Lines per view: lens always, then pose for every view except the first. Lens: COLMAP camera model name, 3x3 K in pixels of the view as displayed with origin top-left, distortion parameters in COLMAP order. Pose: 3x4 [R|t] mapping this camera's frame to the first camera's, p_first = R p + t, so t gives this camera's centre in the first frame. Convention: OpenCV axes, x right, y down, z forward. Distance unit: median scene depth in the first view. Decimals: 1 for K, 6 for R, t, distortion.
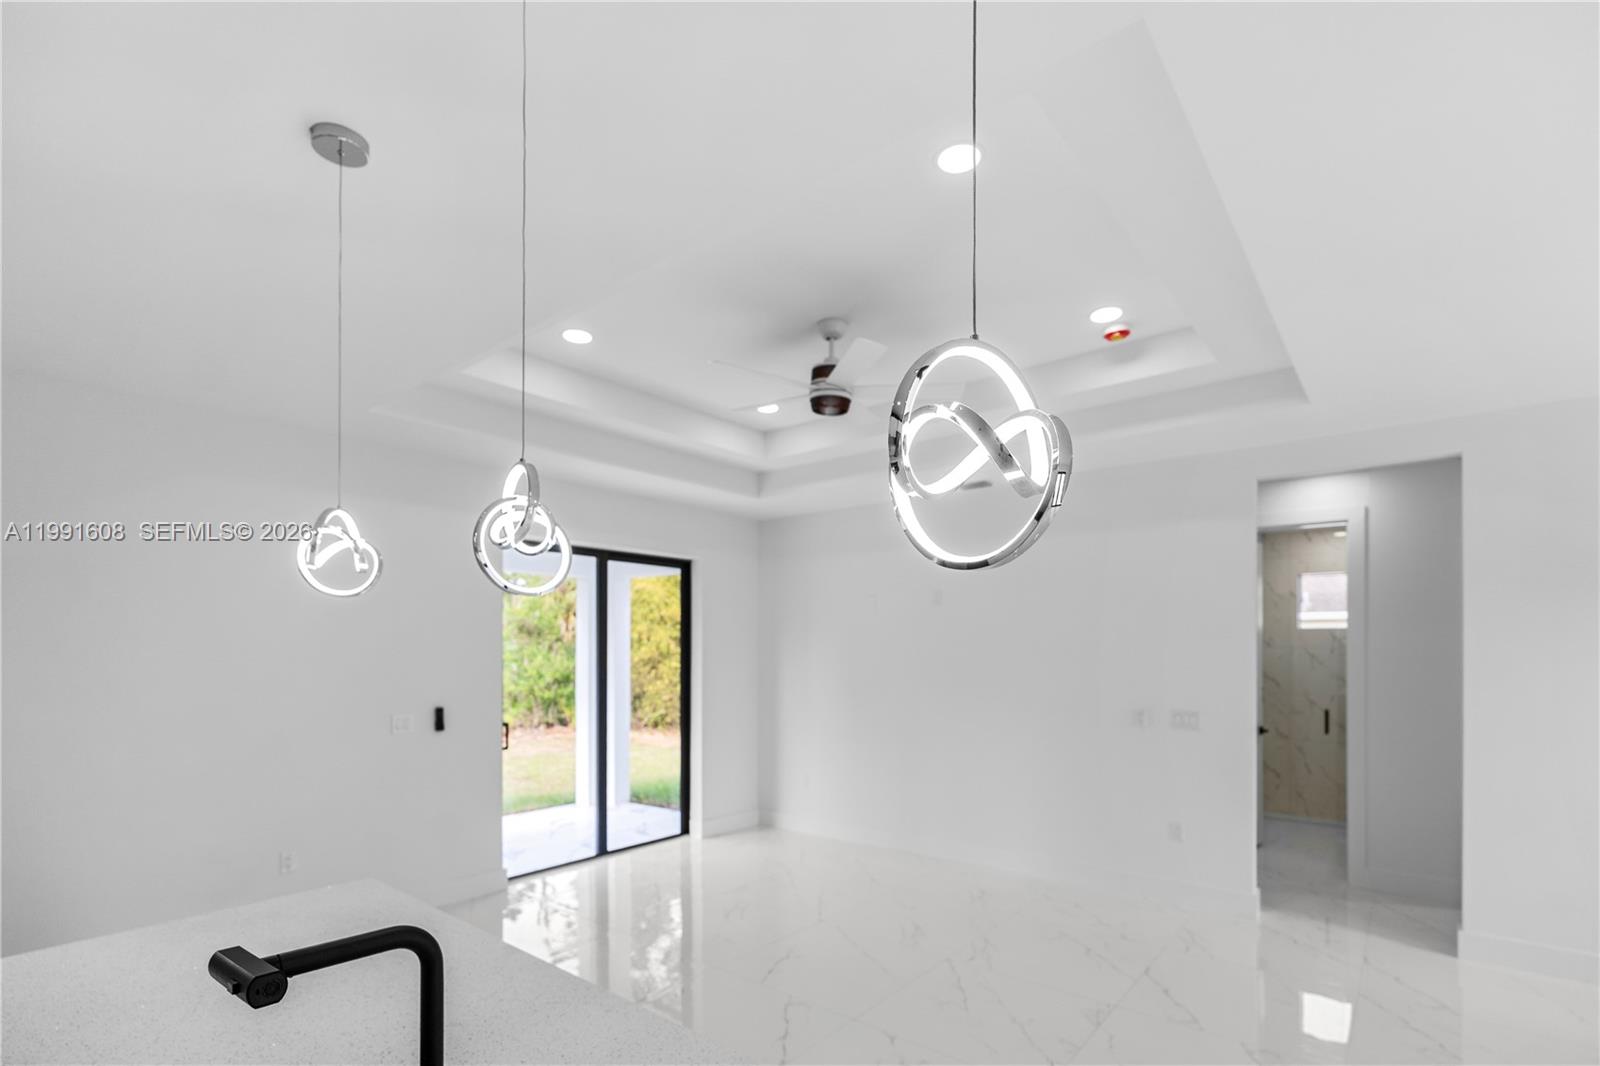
lens RADIAL K [[749.5, 0, 808.4], [0, 749.5, 645.4], [0, 0, 1]] dist [-0.001943, 0.000010]
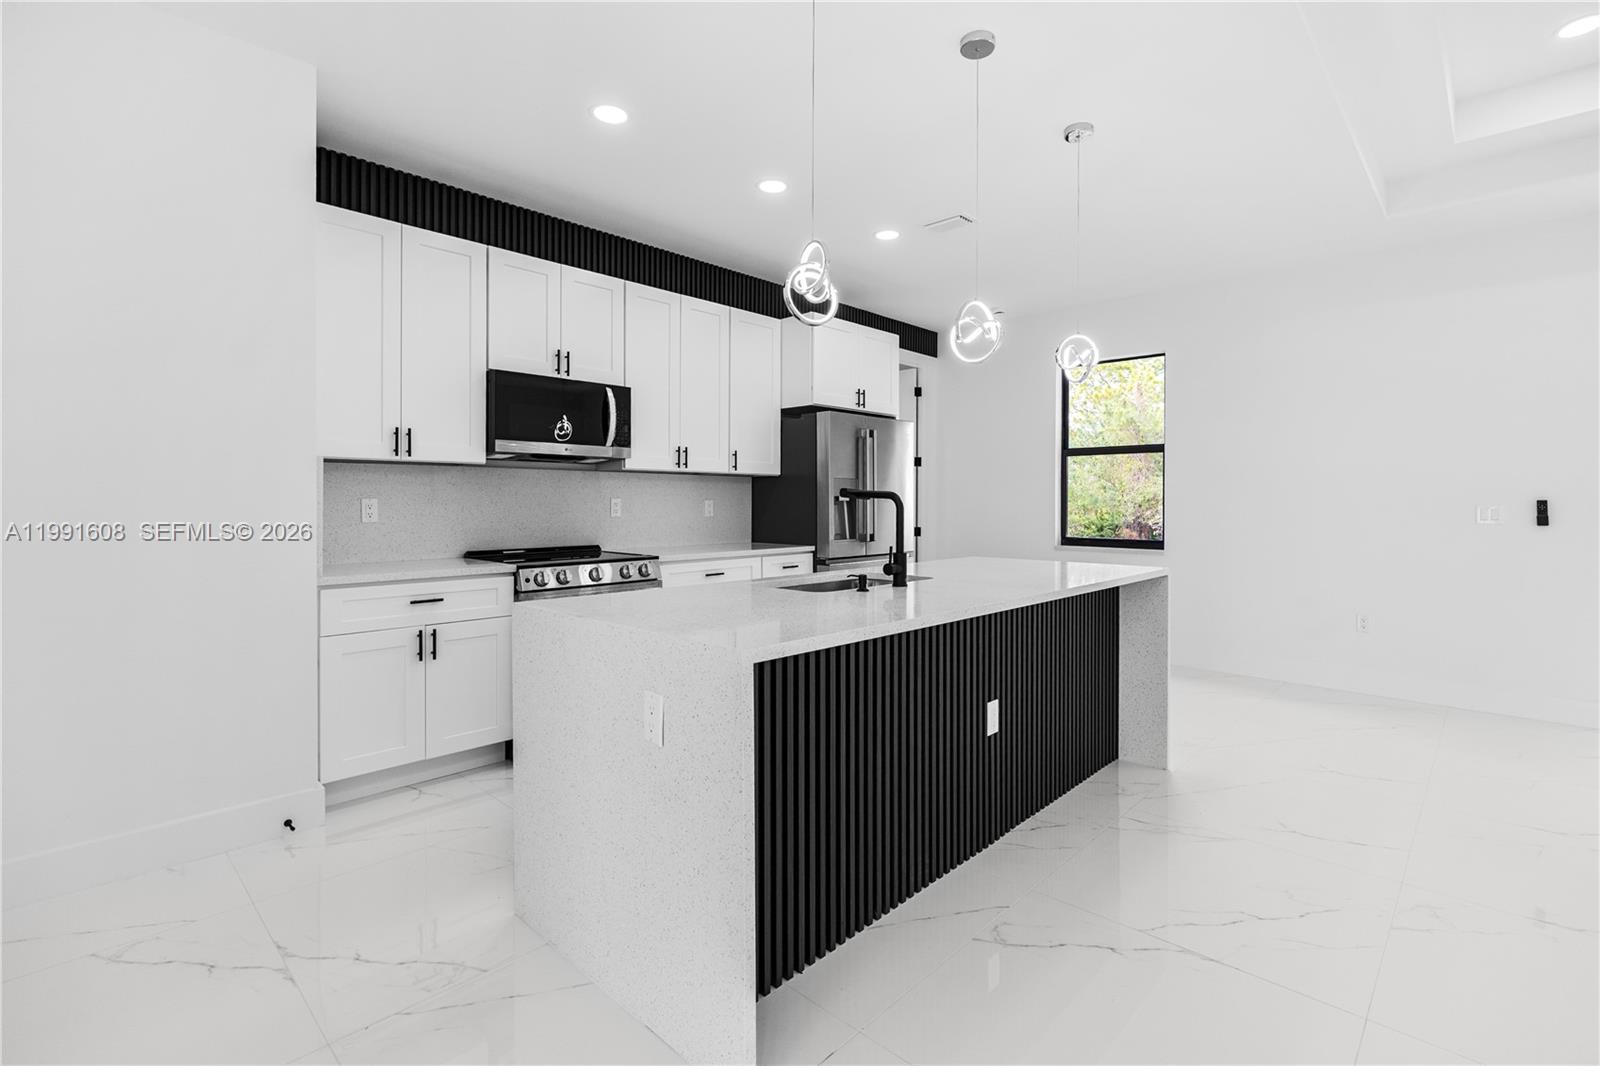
lens RADIAL K [[740.9, 0, 806.2], [0, 740.9, 508.1], [0, 0, 1]] dist [-0.002470, -0.000718]
pose [[-0.080426, 0.006652, -0.996738, 0.369407], [-0.000382, 0.999977, 0.006704, 0.069557], [0.996761, 0.000920, -0.080421, 0.151176]]
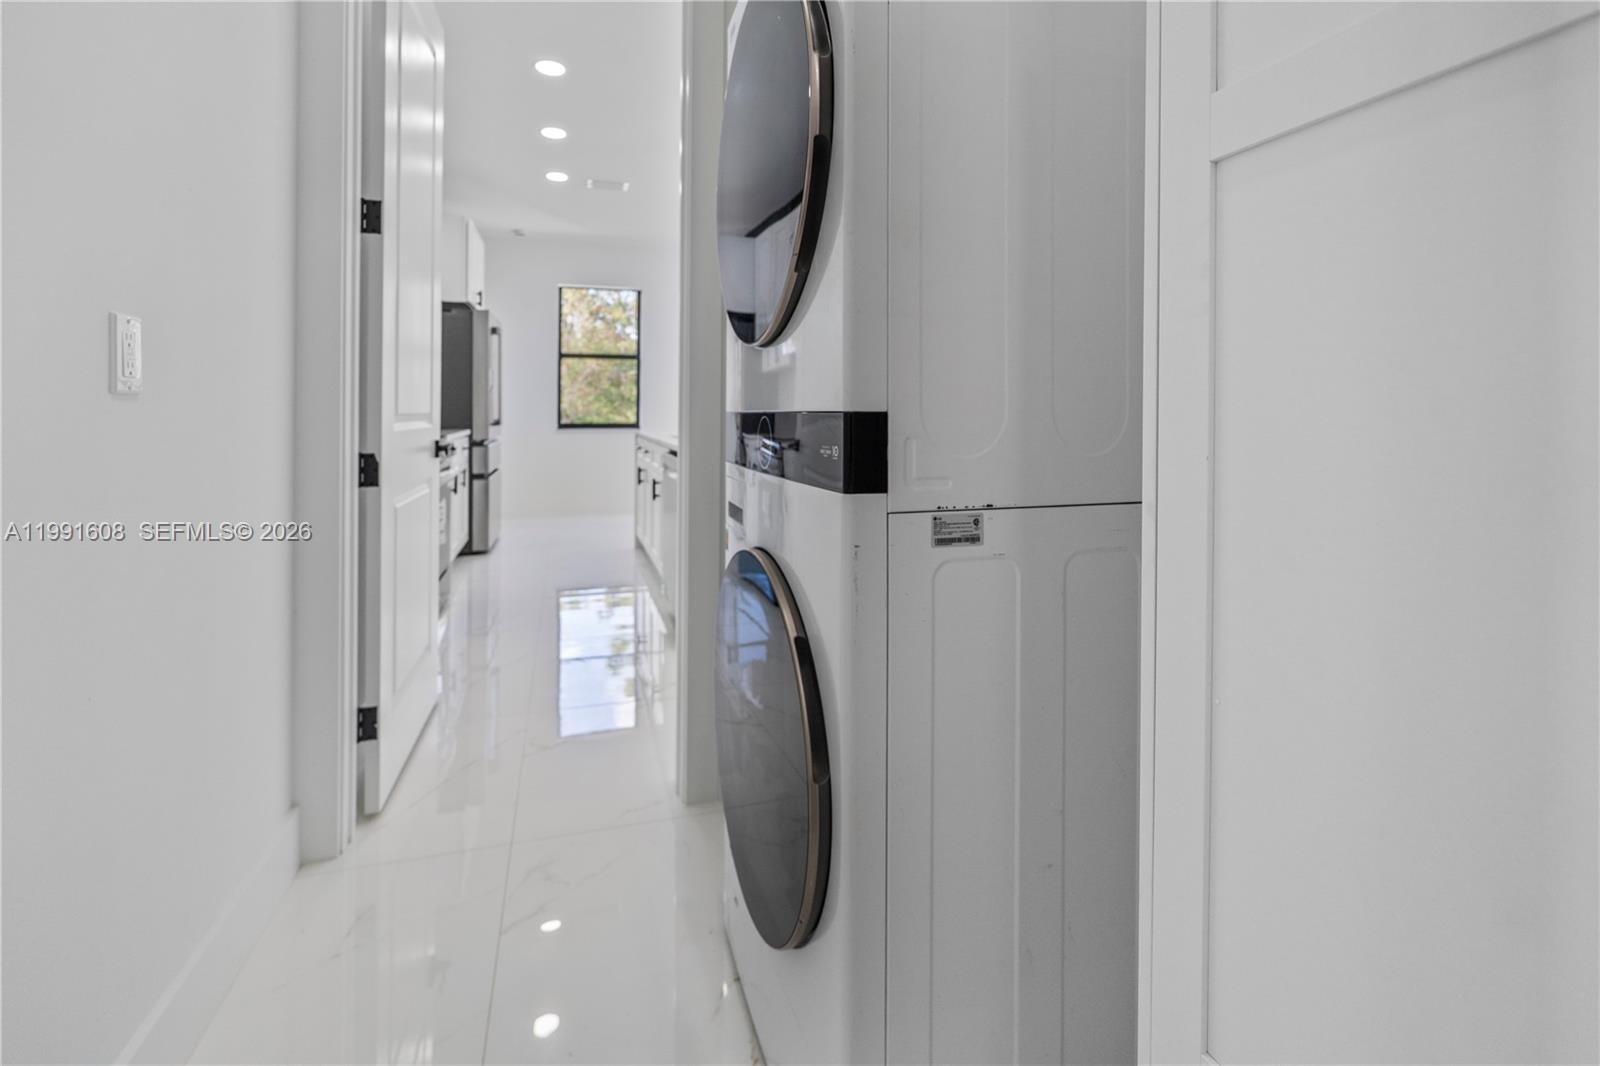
lens RADIAL K [[757.5, 0, 799.4], [0, 757.5, 409.3], [0, 0, 1]] dist [-0.002724, -0.000452]
pose [[0.832693, 0.005591, -0.553706, 0.403290], [-0.003952, 0.999984, 0.004155, 0.086716], [0.553720, -0.001271, 0.832702, -0.466878]]
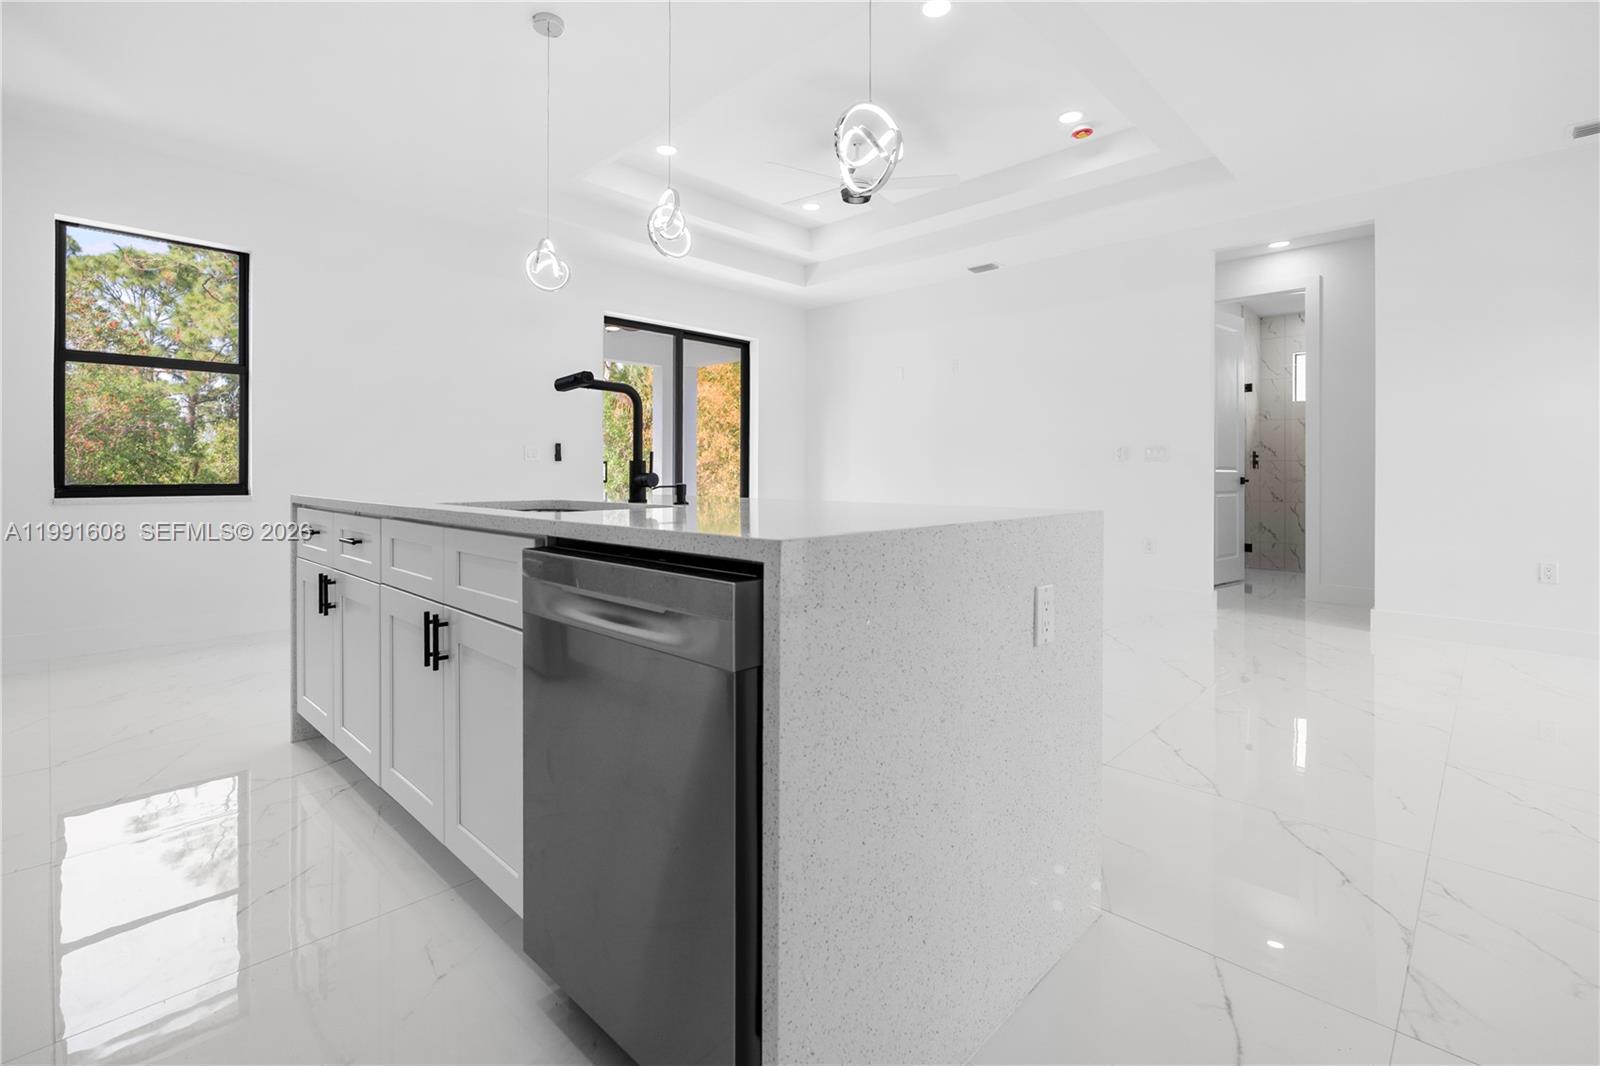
lens RADIAL K [[734.2, 0, 800.7], [0, 734.2, 476.5], [0, 0, 1]] dist [-0.002507, -0.001091]
pose [[0.996643, 0.001419, -0.081862, 0.024313], [-0.000836, 0.999974, 0.007158, 0.104702], [0.081870, -0.007066, 0.996618, -0.187058]]
